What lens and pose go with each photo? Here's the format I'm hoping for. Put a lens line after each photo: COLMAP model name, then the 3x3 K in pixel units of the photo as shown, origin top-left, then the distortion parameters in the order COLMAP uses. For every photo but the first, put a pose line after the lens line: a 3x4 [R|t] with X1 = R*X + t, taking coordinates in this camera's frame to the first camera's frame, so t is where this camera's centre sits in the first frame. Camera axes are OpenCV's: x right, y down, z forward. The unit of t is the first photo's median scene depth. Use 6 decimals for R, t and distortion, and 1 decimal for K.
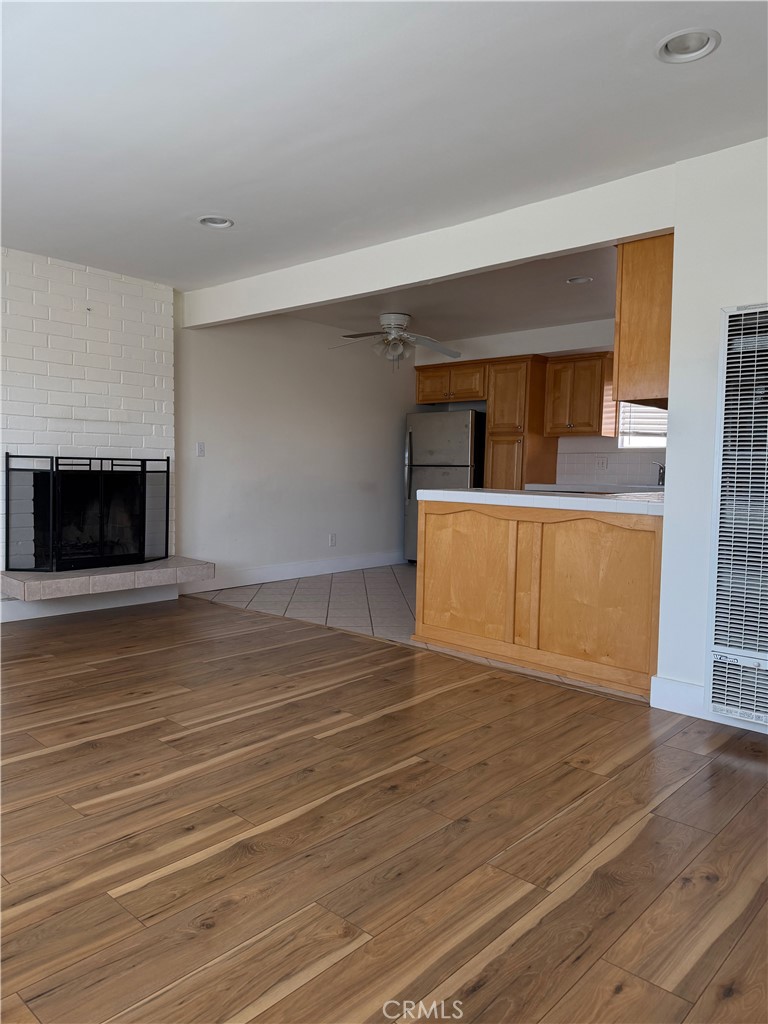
lens RADIAL K [[714.0, 0, 381.9], [0, 714.0, 512.5], [0, 0, 1]] dist [0.199837, -0.408199]
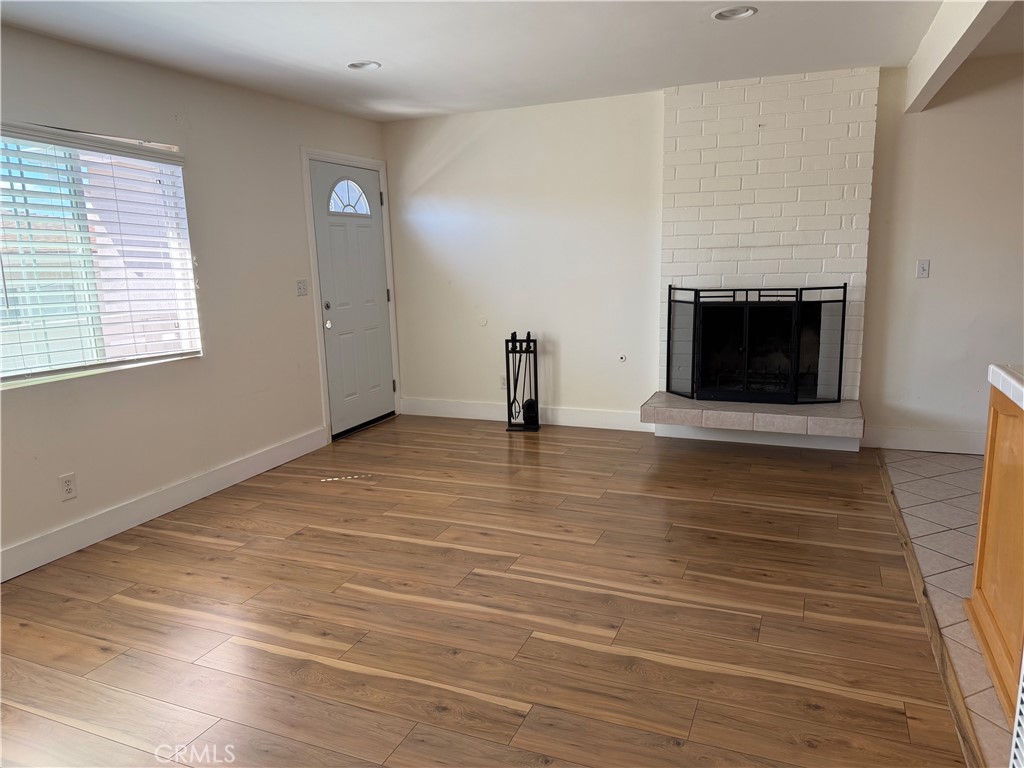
lens RADIAL K [[720.7, 0, 504.8], [0, 720.7, 385.7], [0, 0, 1]] dist [0.102411, -0.156463]
pose [[0.333569, 0.142782, -0.931850, 0.510452], [-0.023939, 0.989428, 0.143034, -0.096272], [0.942422, -0.025404, 0.333461, 0.470954]]
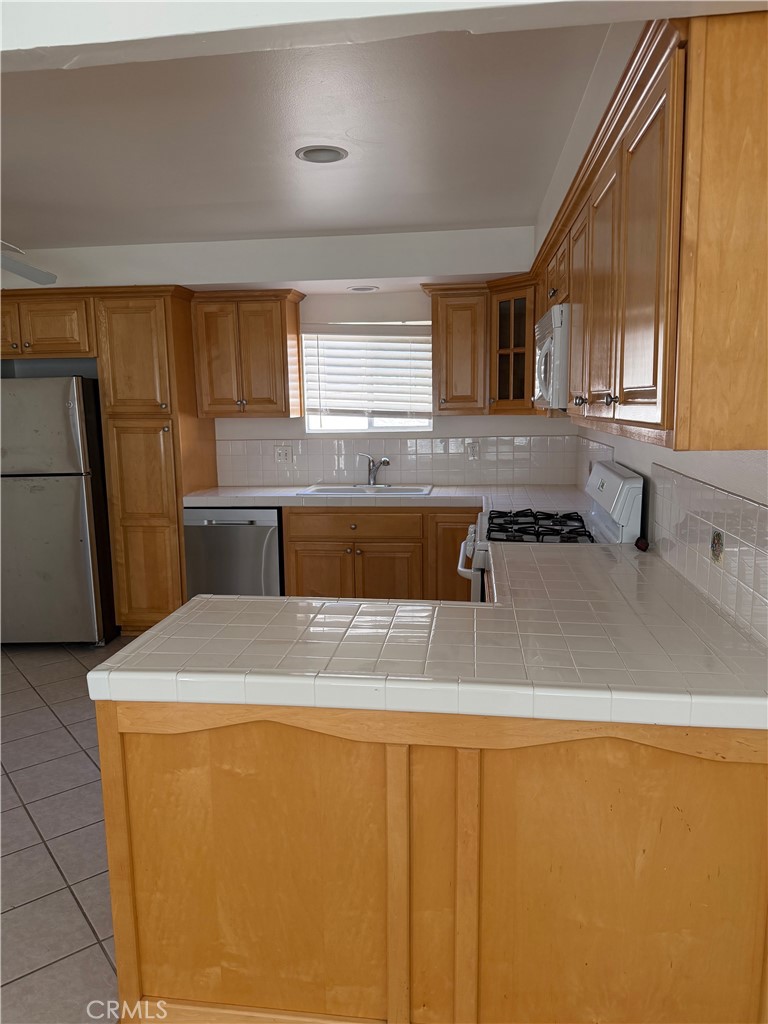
lens RADIAL K [[717.6, 0, 382.1], [0, 717.6, 516.5], [0, 0, 1]] dist [0.097029, -0.149501]
pose [[0.817327, -0.125781, 0.562277, -0.027056], [0.068138, 0.990133, 0.122446, -0.154725], [-0.572130, -0.061766, 0.817834, 0.676197]]
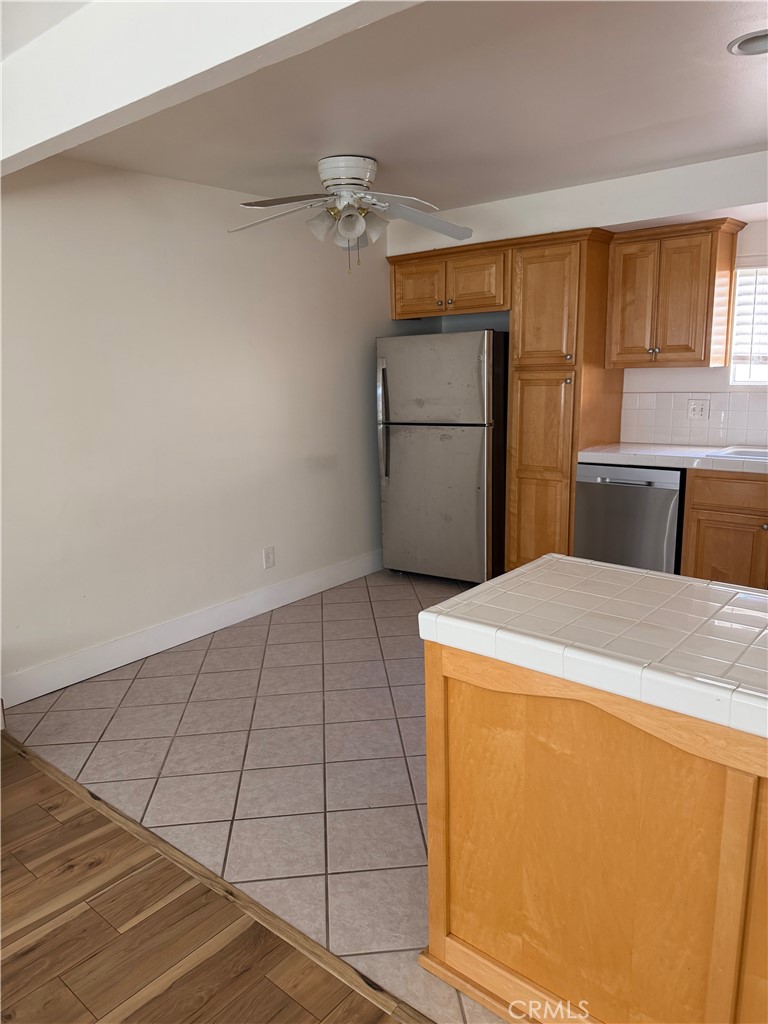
lens RADIAL K [[717.6, 0, 382.1], [0, 717.6, 516.5], [0, 0, 1]] dist [0.097029, -0.149501]
pose [[0.998149, -0.054455, 0.027078, 0.024321], [0.049883, 0.987779, 0.147662, -0.147787], [-0.034788, -0.146038, 0.988667, 0.692974]]
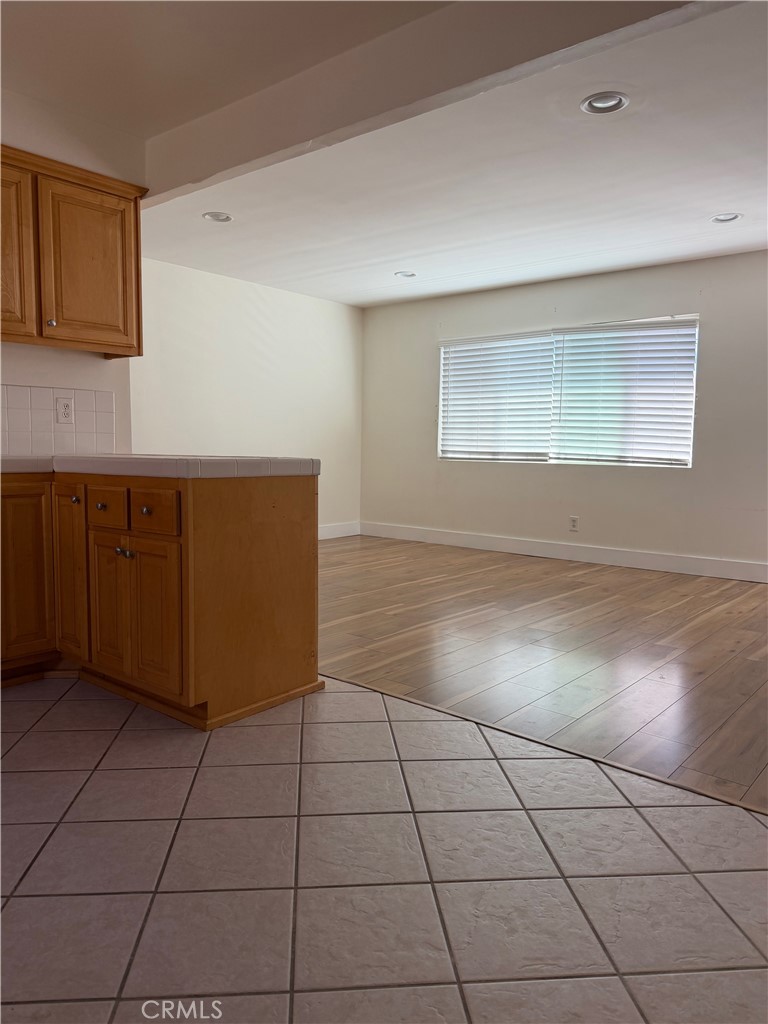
lens RADIAL K [[720.7, 0, 395.5], [0, 720.7, 509.2], [0, 0, 1]] dist [0.102411, -0.156463]
pose [[-0.997559, -0.026004, -0.064813, 0.023729], [-0.035397, 0.988312, 0.148282, -0.087108], [0.060199, 0.150214, -0.986819, 1.777081]]
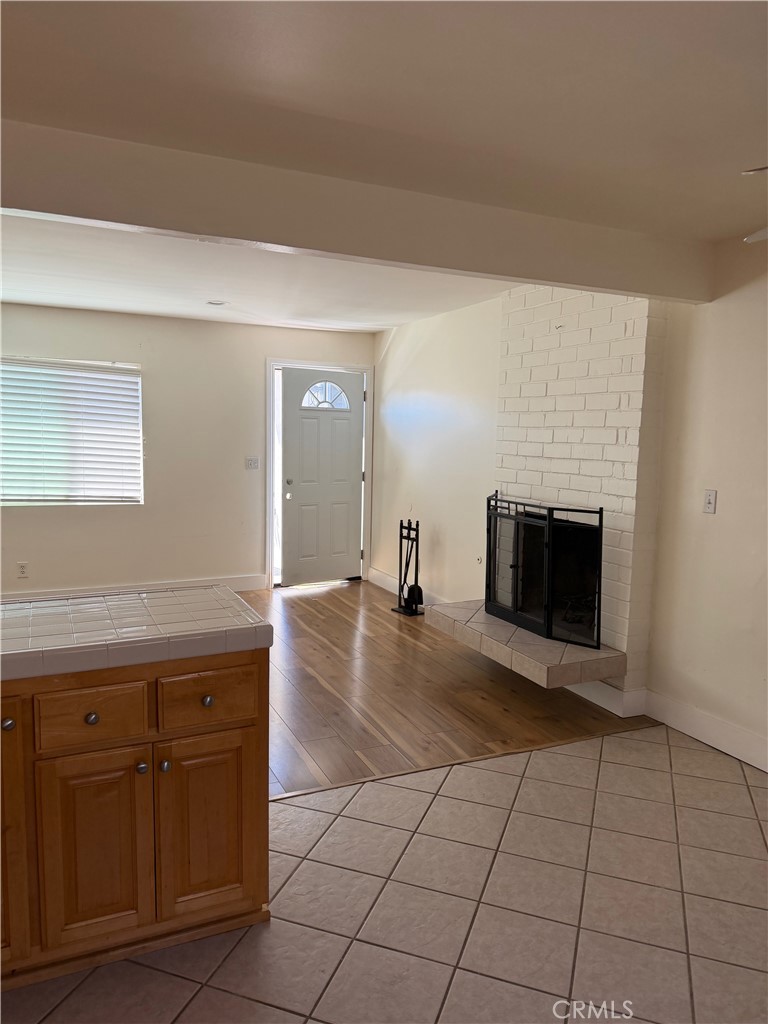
lens RADIAL K [[714.0, 0, 381.9], [0, 714.0, 512.5], [0, 0, 1]] dist [0.199837, -0.408199]
pose [[-0.385325, 0.075656, -0.919674, 0.590525], [-0.087030, 0.989212, 0.117840, -0.185481], [0.918668, 0.125446, -0.374584, 1.452345]]
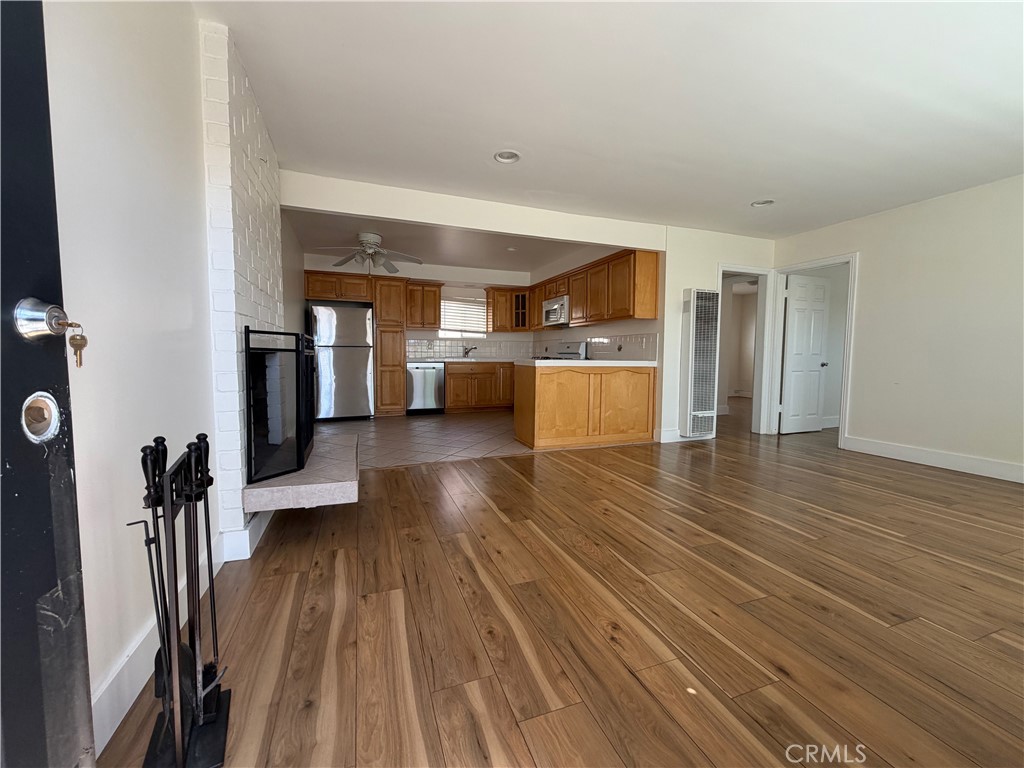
lens RADIAL K [[408.3, 0, 511.0], [0, 408.3, 385.5], [0, 0, 1]] dist [0.002148, 0.000318]
pose [[0.449574, -0.080550, 0.889604, -0.895215], [0.058065, 0.996455, 0.060881, -0.036957], [-0.891354, 0.024284, 0.452657, 0.674080]]
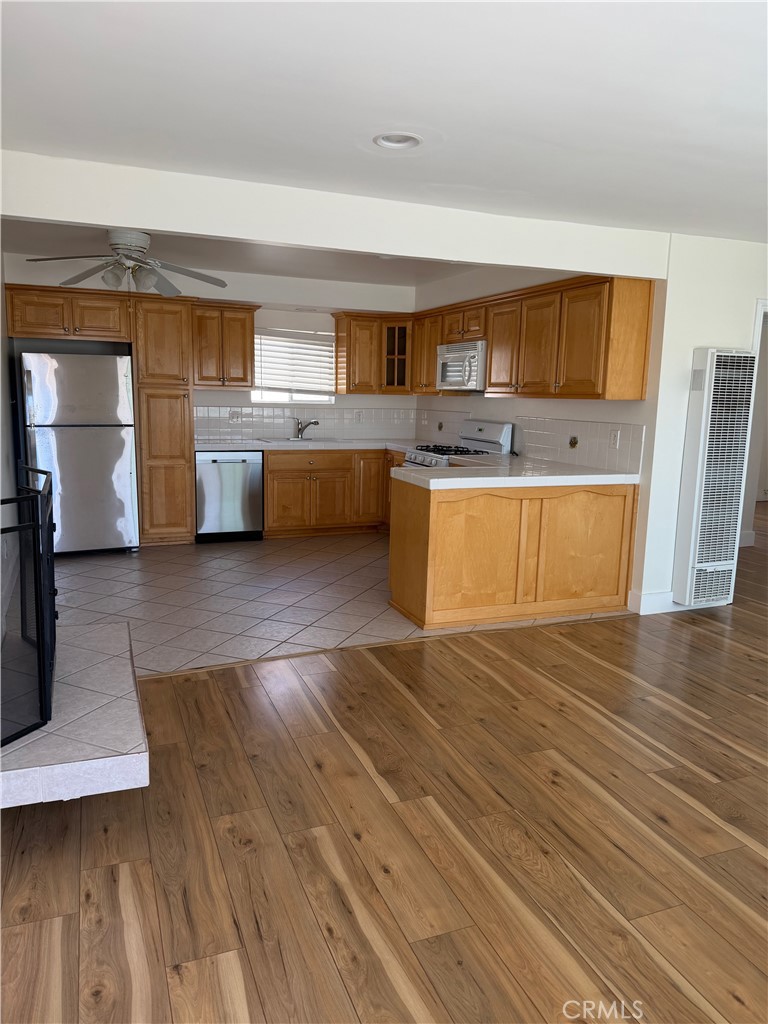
lens RADIAL K [[717.6, 0, 382.1], [0, 717.6, 516.5], [0, 0, 1]] dist [0.097029, -0.149501]
pose [[0.428292, -0.163993, 0.888635, -0.913632], [0.041423, 0.985924, 0.161983, -0.152444], [-0.902691, -0.032566, 0.429056, 0.697370]]
